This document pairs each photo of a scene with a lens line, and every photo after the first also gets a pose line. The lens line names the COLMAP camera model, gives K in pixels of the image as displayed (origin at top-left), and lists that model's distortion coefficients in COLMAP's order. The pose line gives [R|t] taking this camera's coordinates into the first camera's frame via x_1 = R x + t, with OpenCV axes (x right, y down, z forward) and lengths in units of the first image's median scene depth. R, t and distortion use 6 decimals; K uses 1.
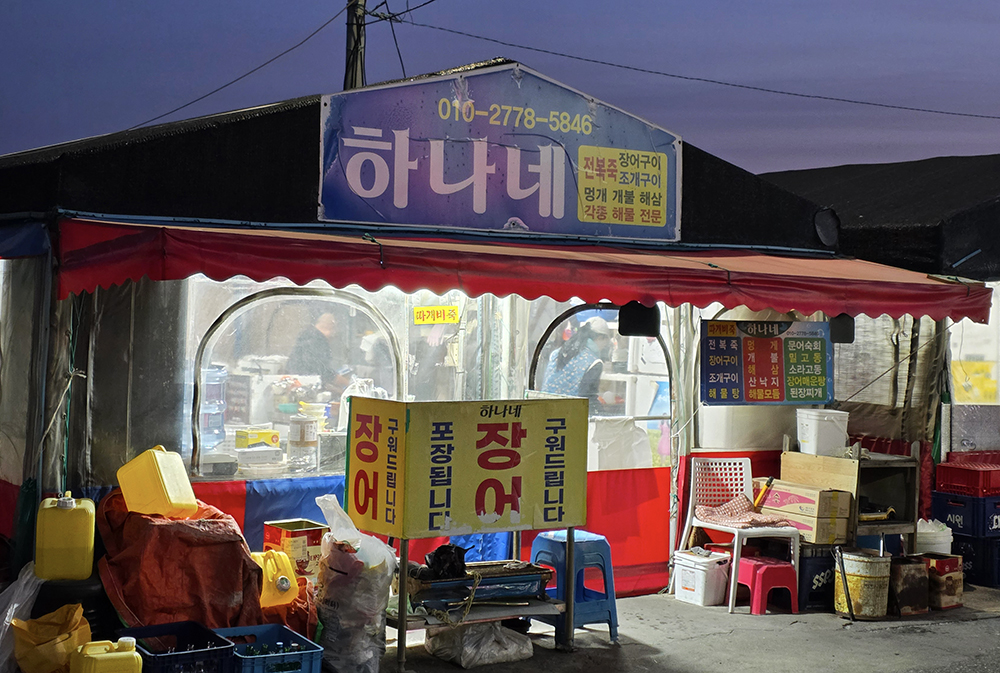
lens RADIAL K [[1390.7, 0, 499.3], [0, 1390.7, 332.4], [0, 0, 1]] dist [0.260997, -0.892116]
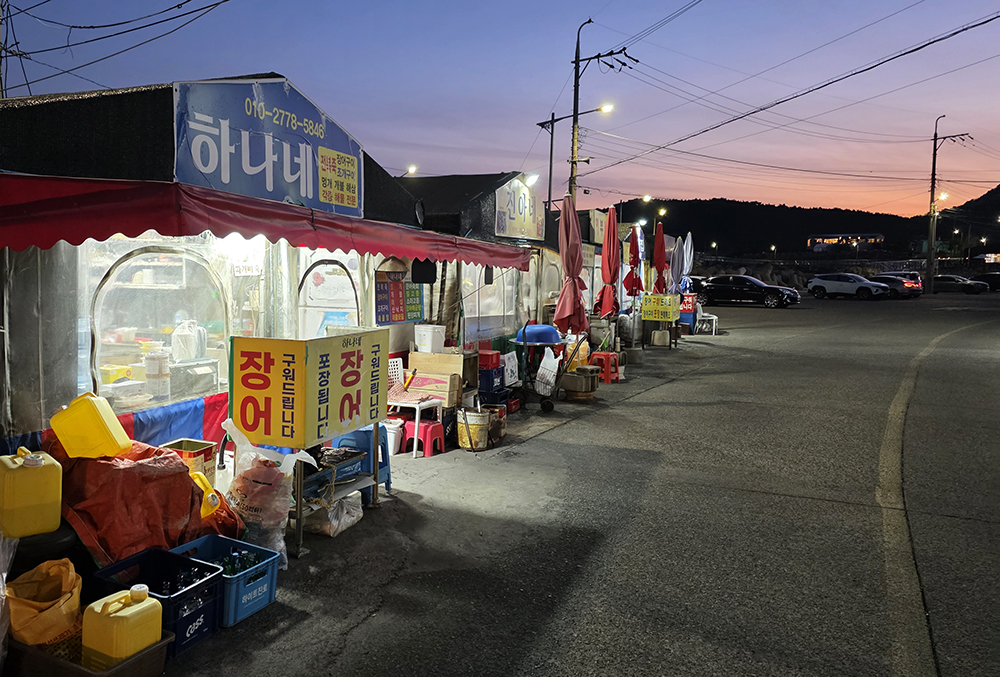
lens RADIAL K [[794.7, 0, 499.8], [0, 794.7, 338.3], [0, 0, 1]] dist [0.197431, -0.193038]
pose [[0.899835, -0.050414, 0.433307, -0.173586], [0.017324, 0.996646, 0.079981, -0.004534], [-0.435886, -0.064463, 0.897691, 0.224665]]
